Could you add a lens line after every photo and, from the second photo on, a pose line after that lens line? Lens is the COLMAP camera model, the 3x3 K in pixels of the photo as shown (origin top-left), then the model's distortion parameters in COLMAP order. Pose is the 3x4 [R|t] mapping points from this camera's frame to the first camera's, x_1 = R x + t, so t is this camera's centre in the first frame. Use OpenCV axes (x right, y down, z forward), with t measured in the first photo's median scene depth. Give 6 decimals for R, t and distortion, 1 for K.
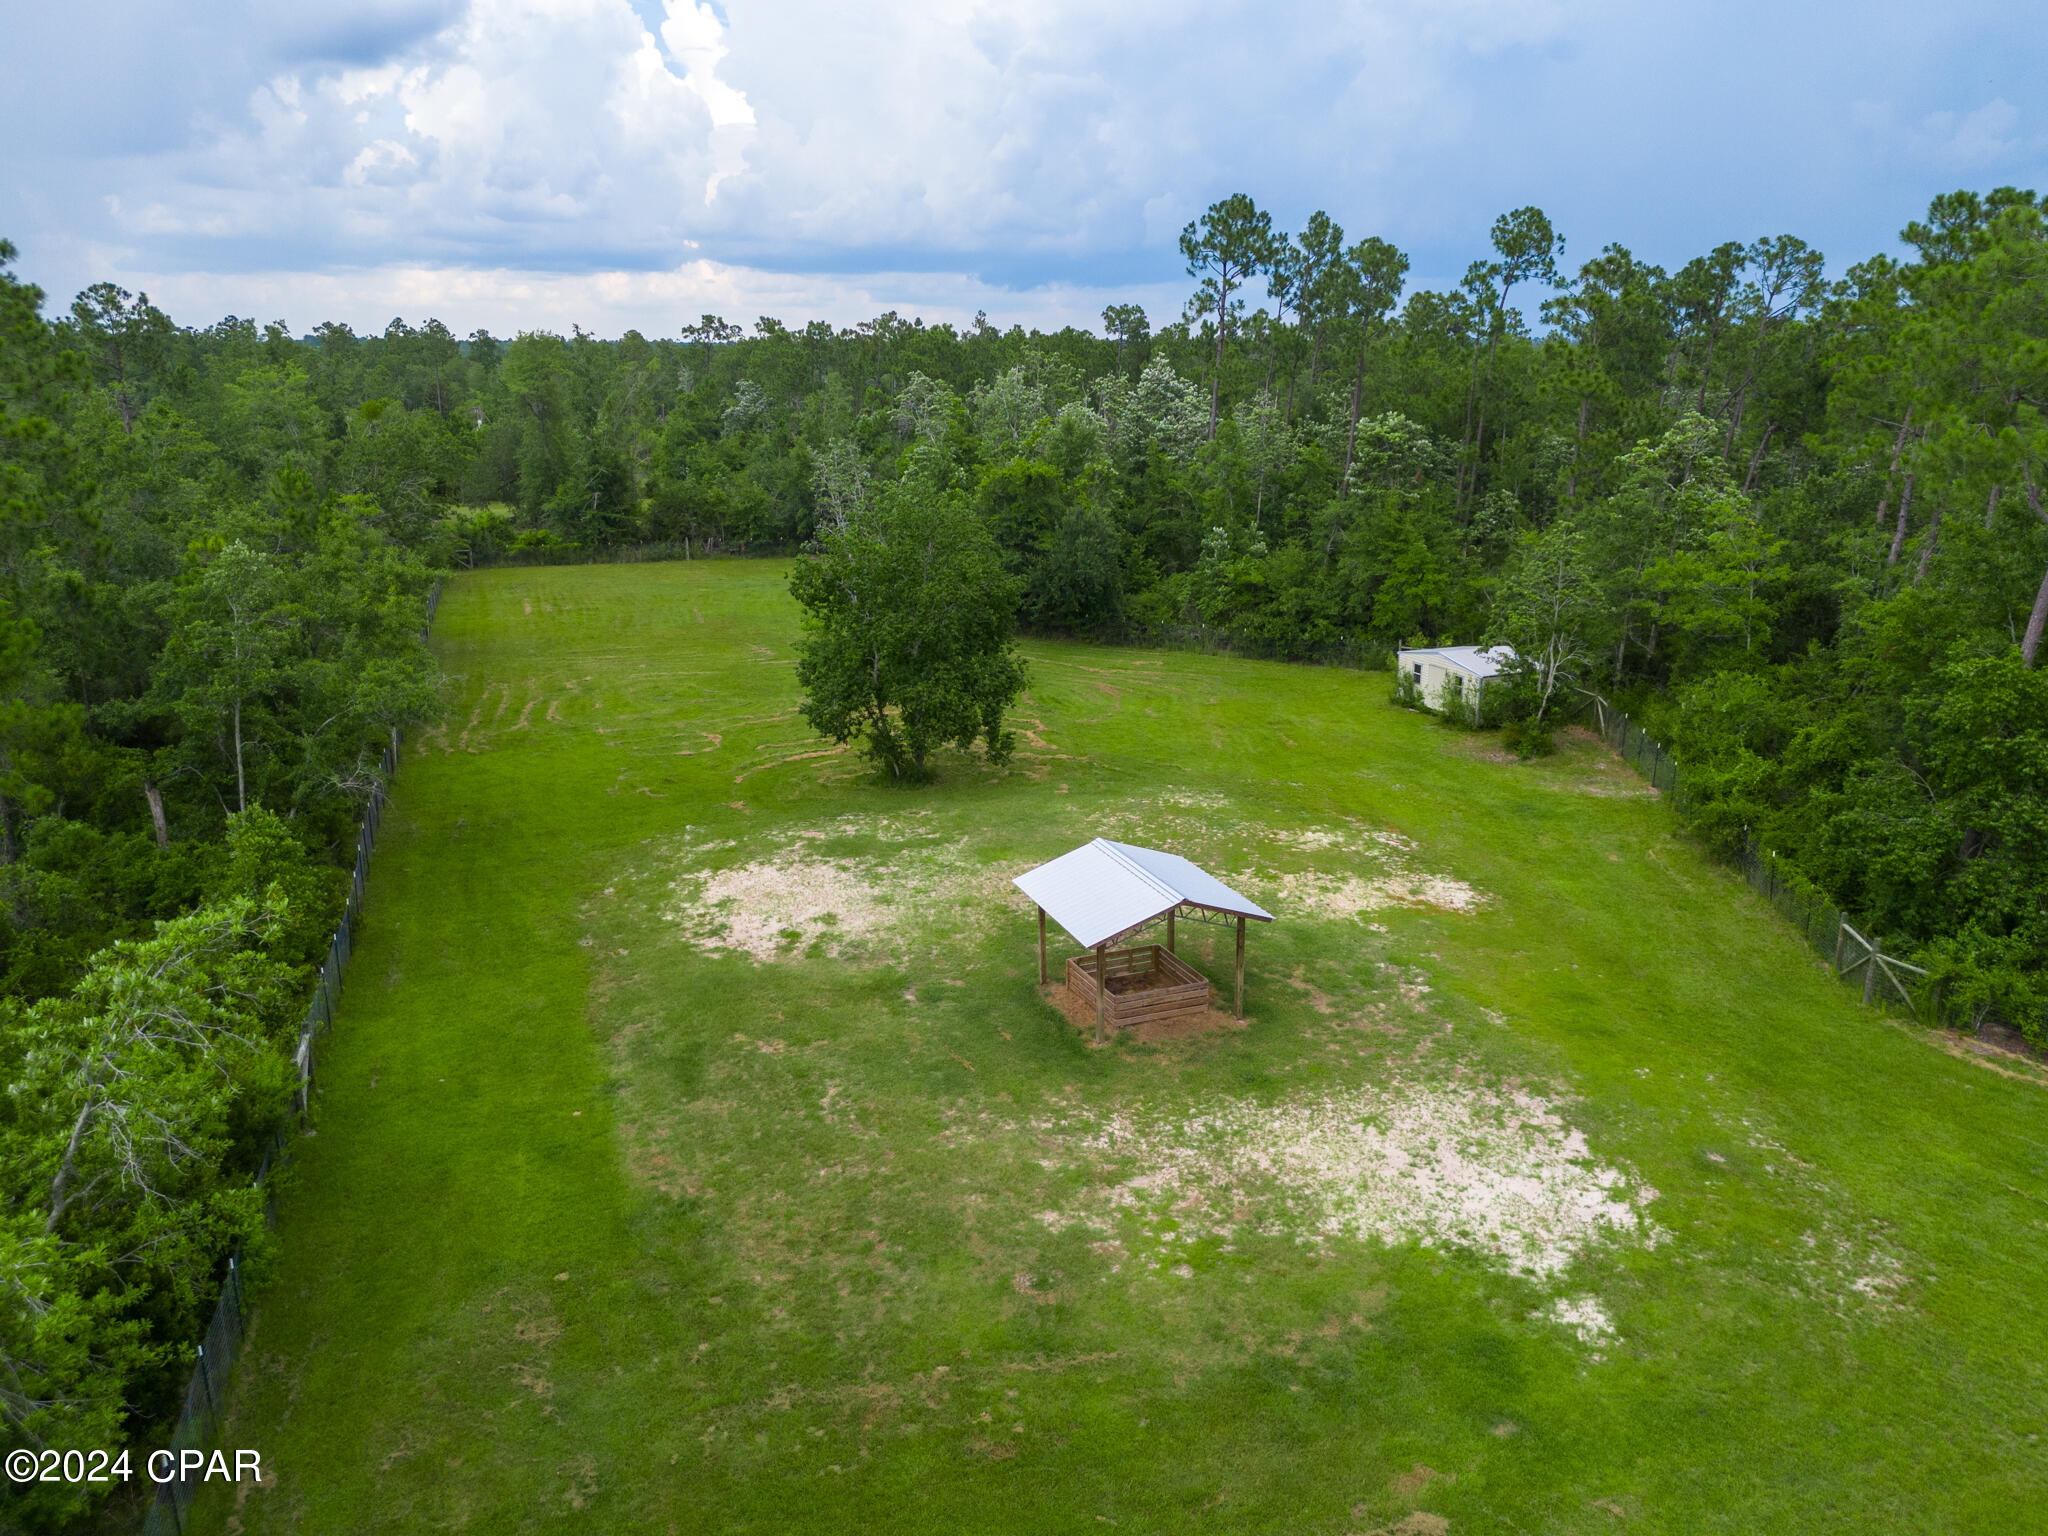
lens RADIAL K [[1446.3, 0, 1024.0], [0, 1446.3, 768.0], [0, 0, 1]] dist [0.059529, -0.104741]
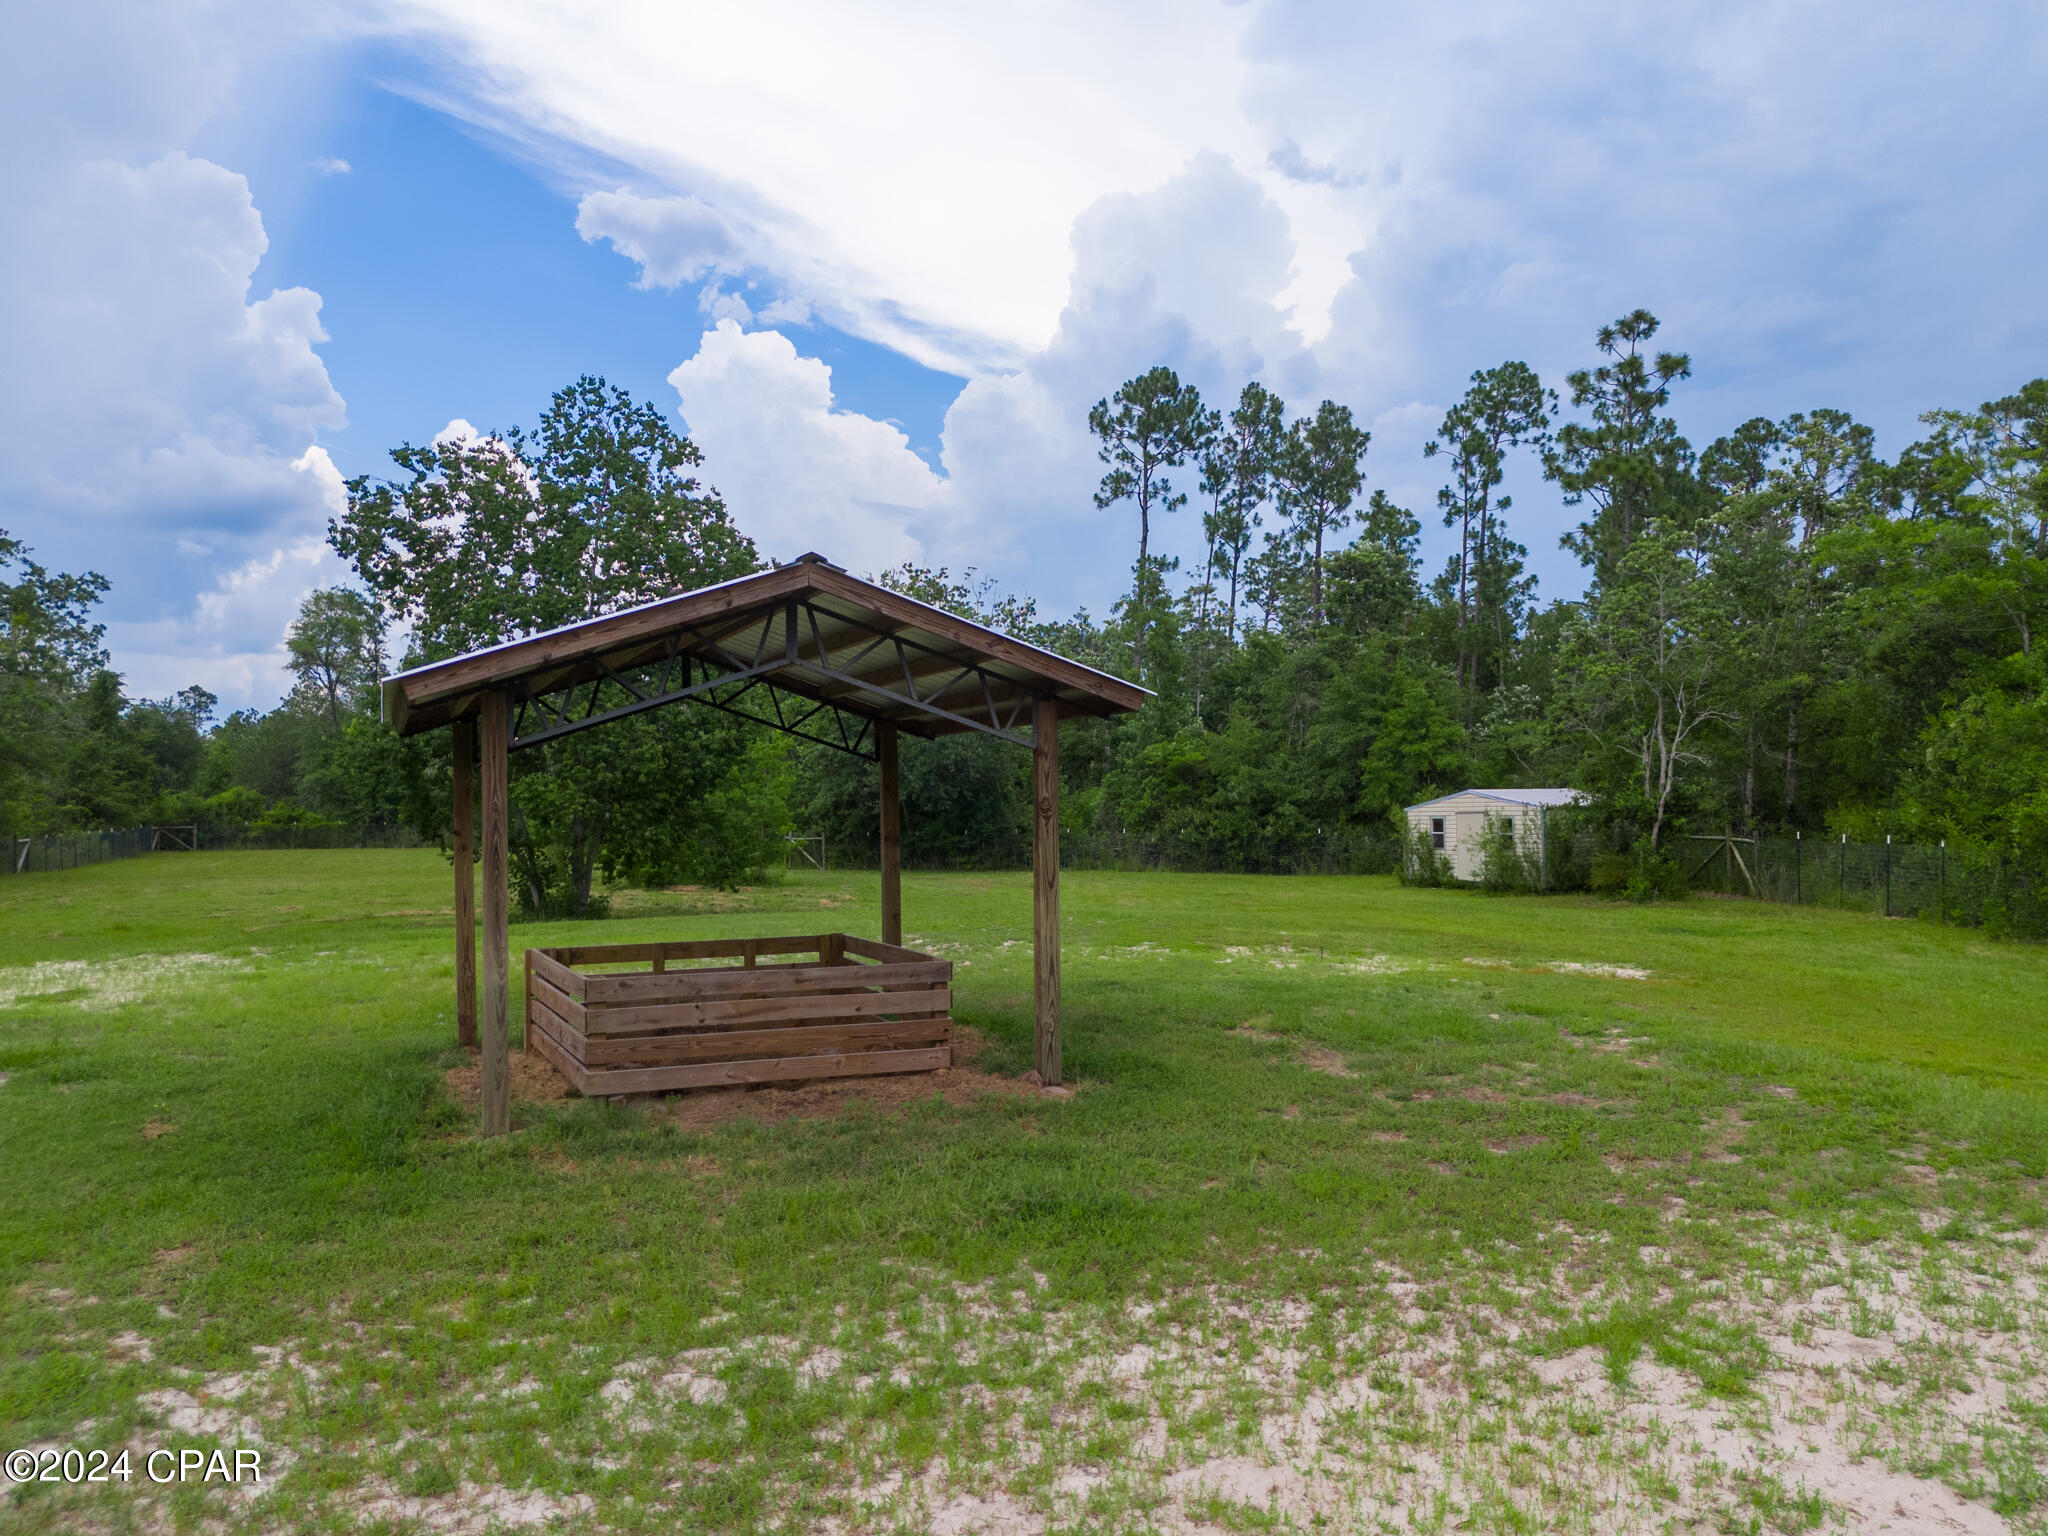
lens RADIAL K [[1498.6, 0, 1031.6], [0, 1498.6, 765.2], [0, 0, 1]] dist [0.061591, -0.074377]
pose [[0.999536, -0.003873, 0.030227, 0.059818], [0.012492, 0.956799, -0.290483, 0.087858], [-0.027796, 0.290726, 0.956403, 0.306242]]
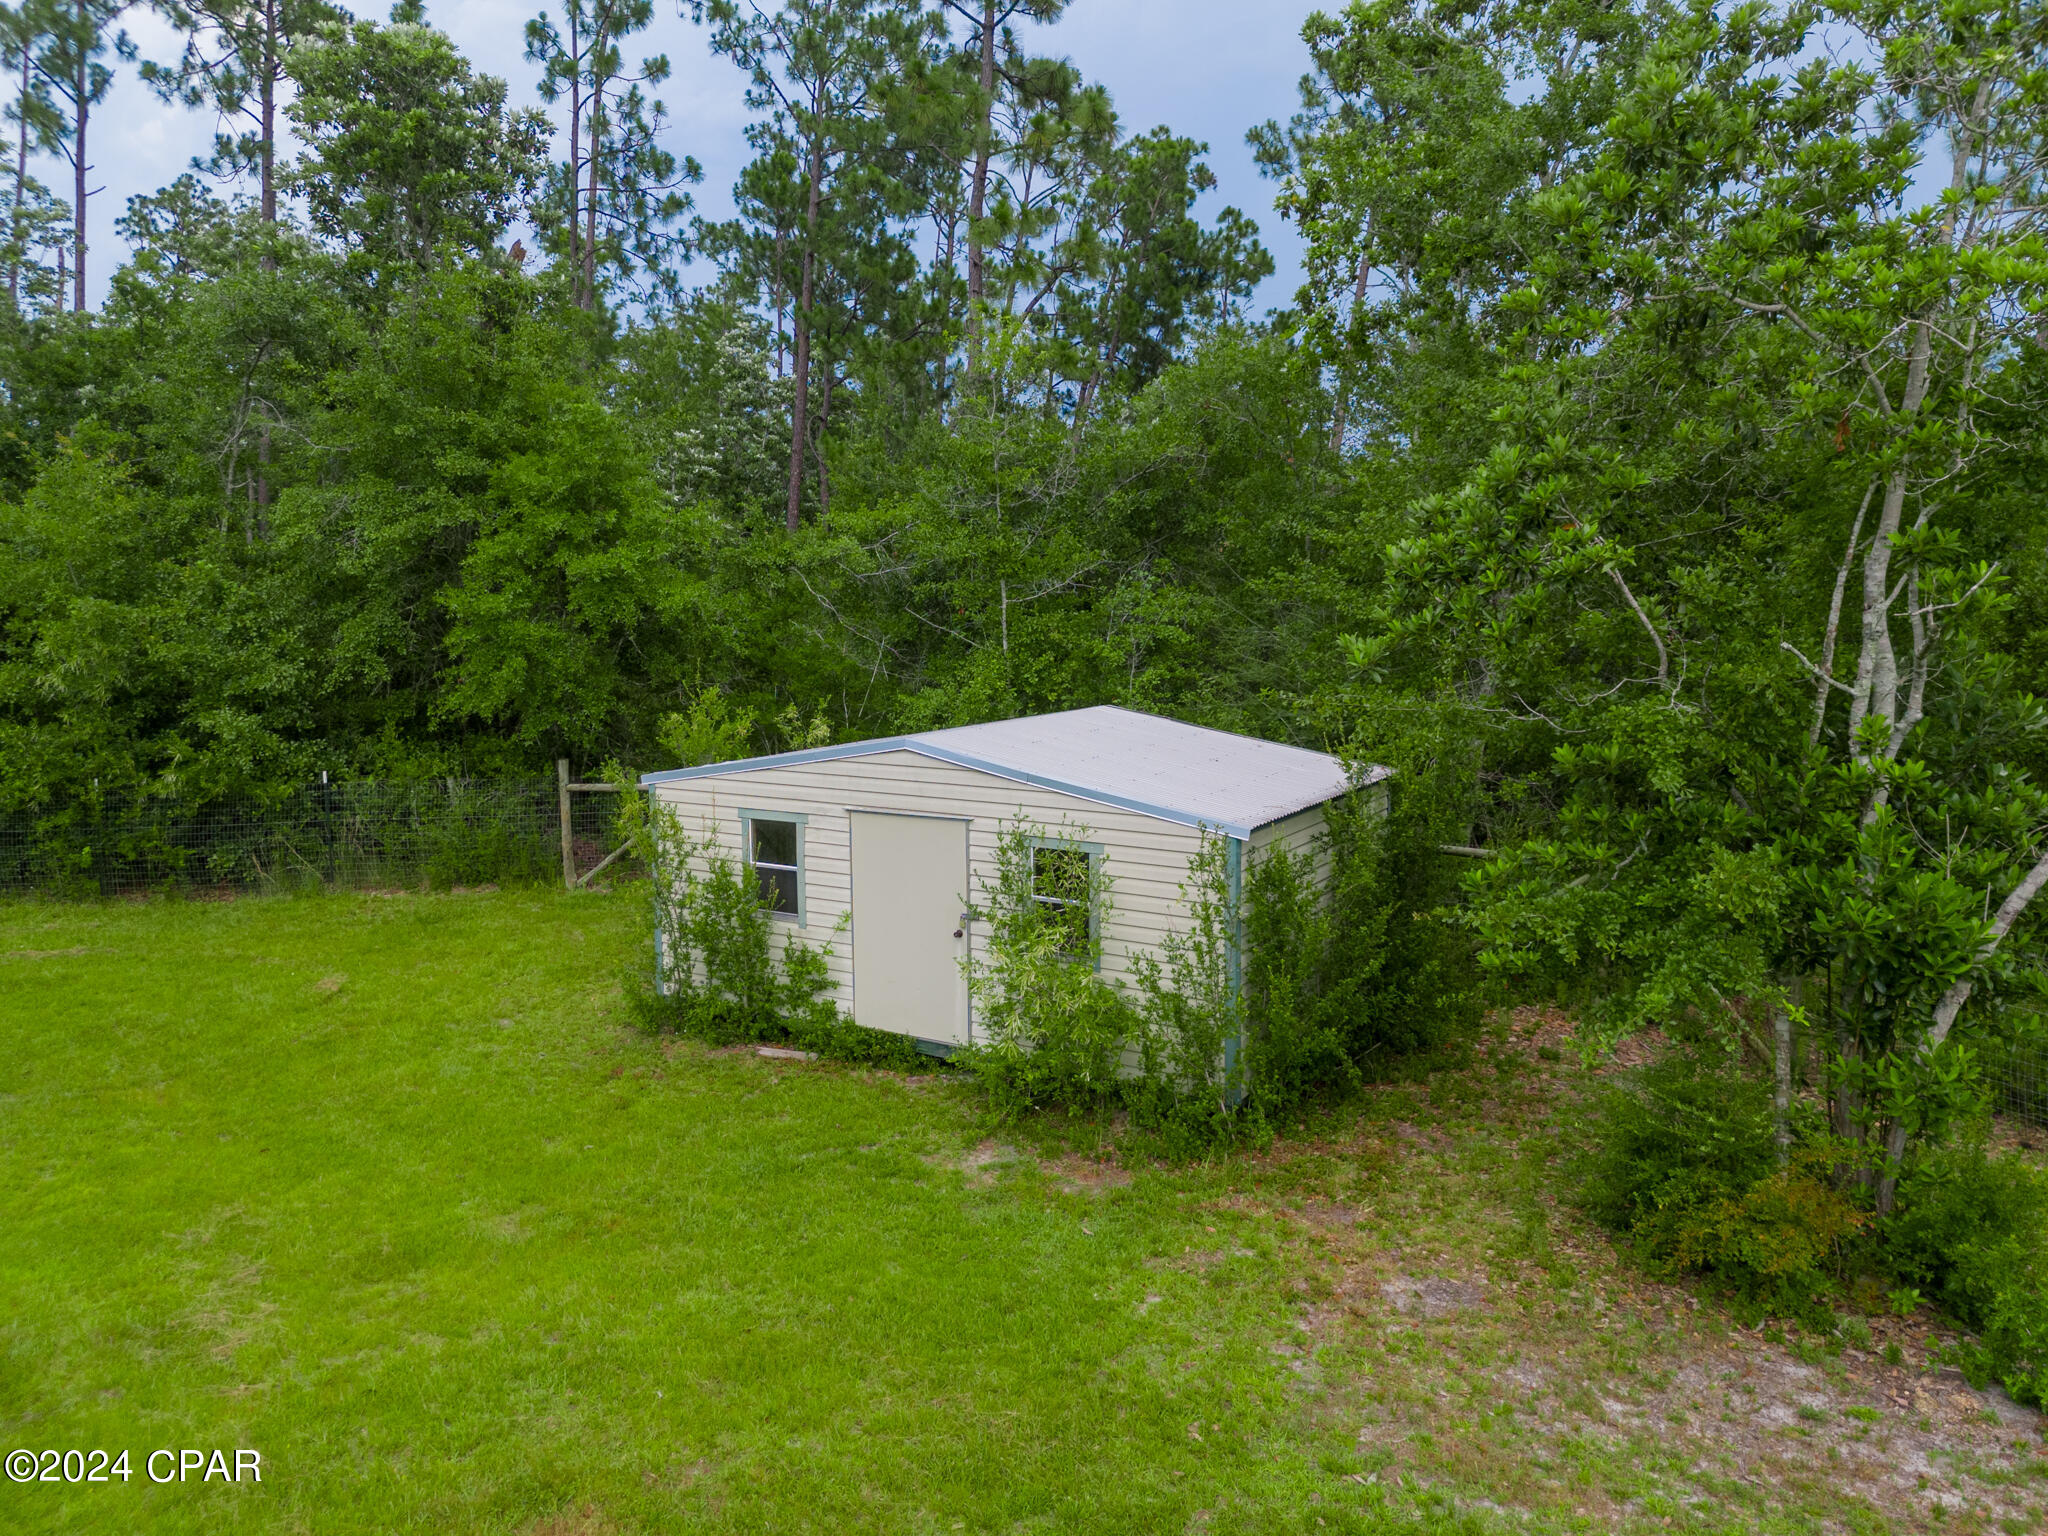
lens RADIAL K [[1498.6, 0, 1031.6], [0, 1498.6, 765.2], [0, 0, 1]] dist [0.061591, -0.074377]
pose [[0.776494, -0.076525, 0.625461, 0.148567], [0.162911, 0.983231, -0.081952, -0.049084], [-0.608701, 0.165530, 0.775940, 0.714213]]
